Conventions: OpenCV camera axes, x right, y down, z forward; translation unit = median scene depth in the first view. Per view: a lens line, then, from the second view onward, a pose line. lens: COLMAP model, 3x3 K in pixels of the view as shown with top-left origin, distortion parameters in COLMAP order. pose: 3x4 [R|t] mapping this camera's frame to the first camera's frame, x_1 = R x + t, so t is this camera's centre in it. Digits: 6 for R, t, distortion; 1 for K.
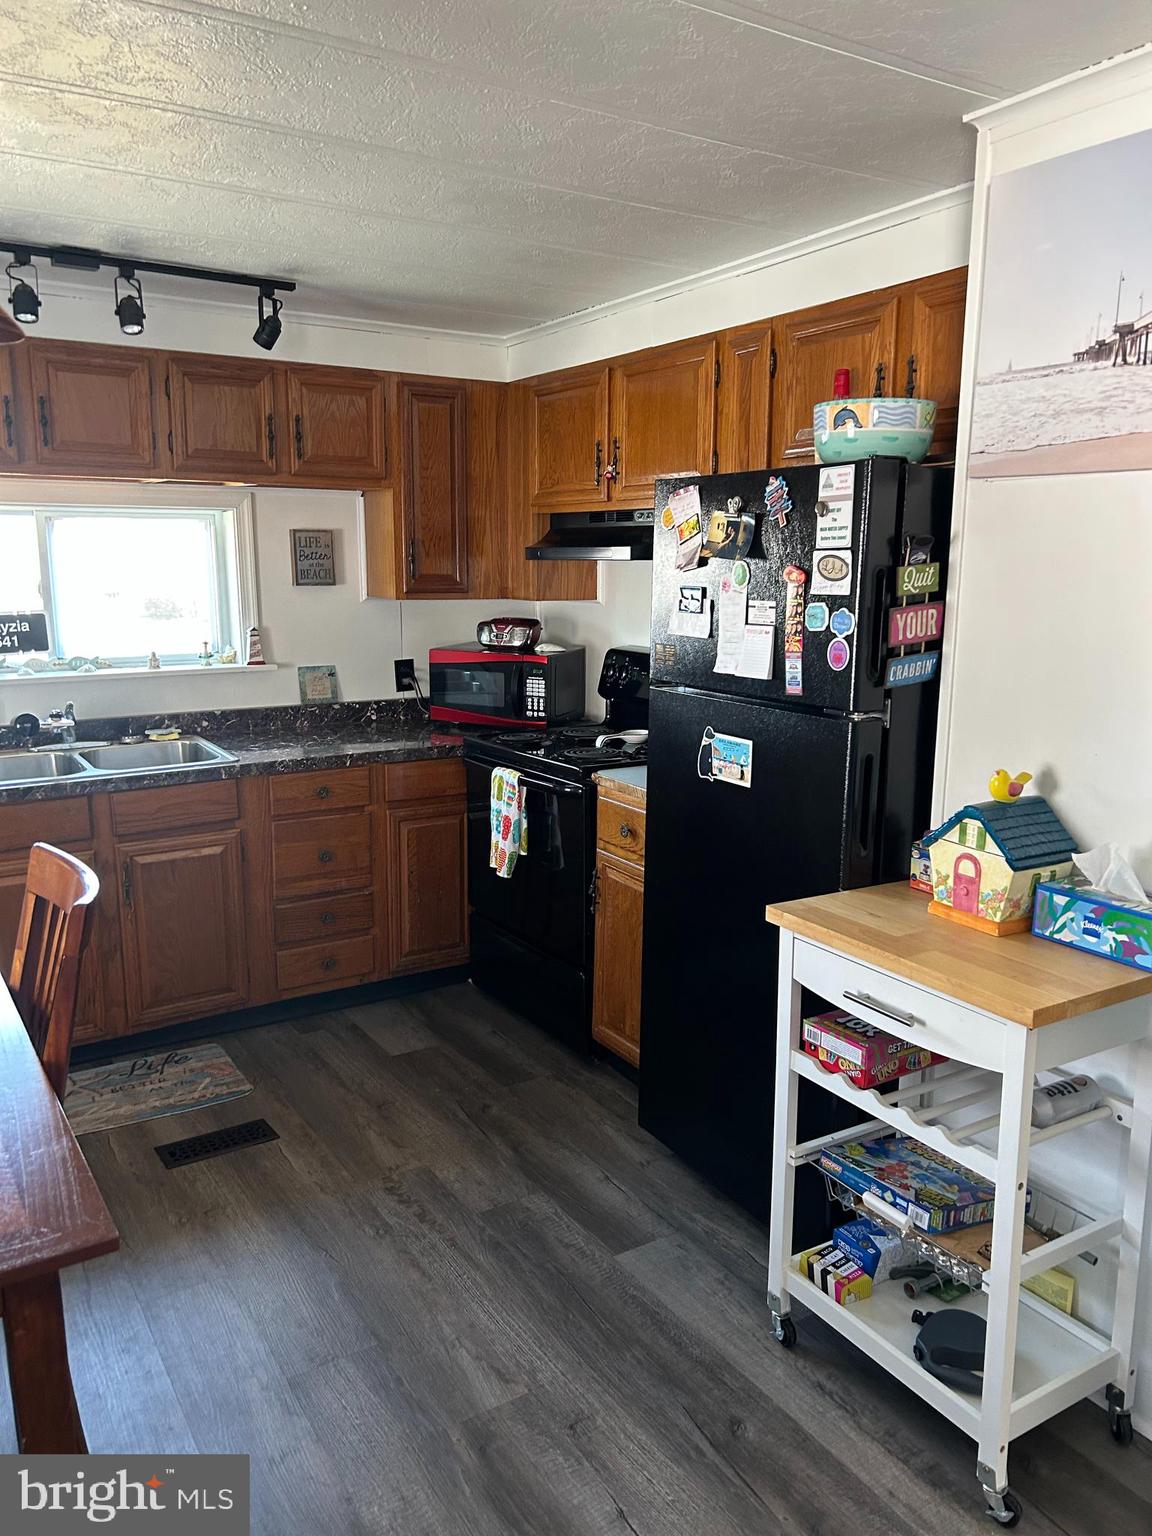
lens RADIAL K [[1181.5, 0, 576.0], [0, 1181.5, 768.0], [0, 0, 1]] dist [0.045319, -0.050322]
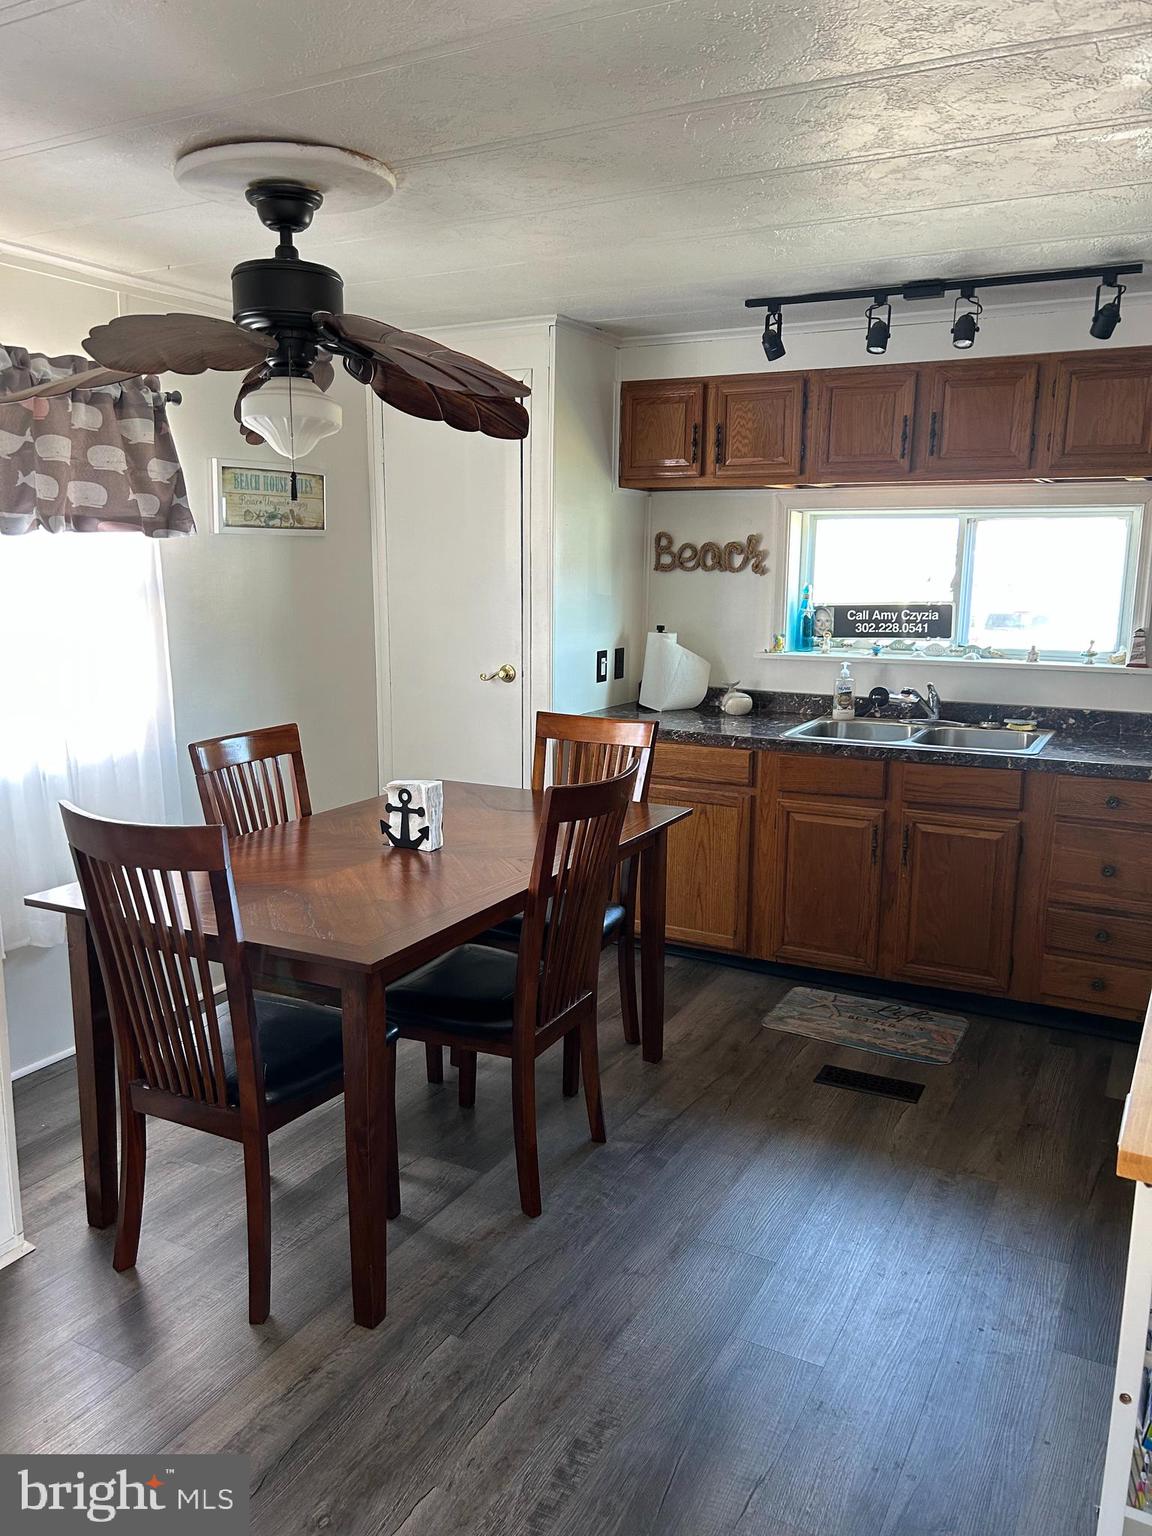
lens RADIAL K [[1181.5, 0, 576.0], [0, 1181.5, 768.0], [0, 0, 1]] dist [0.045319, -0.050322]
pose [[0.488929, 0.154032, -0.858617, 0.378385], [-0.161999, 0.983198, 0.084133, -0.016154], [0.857149, 0.097960, 0.505667, 0.151460]]
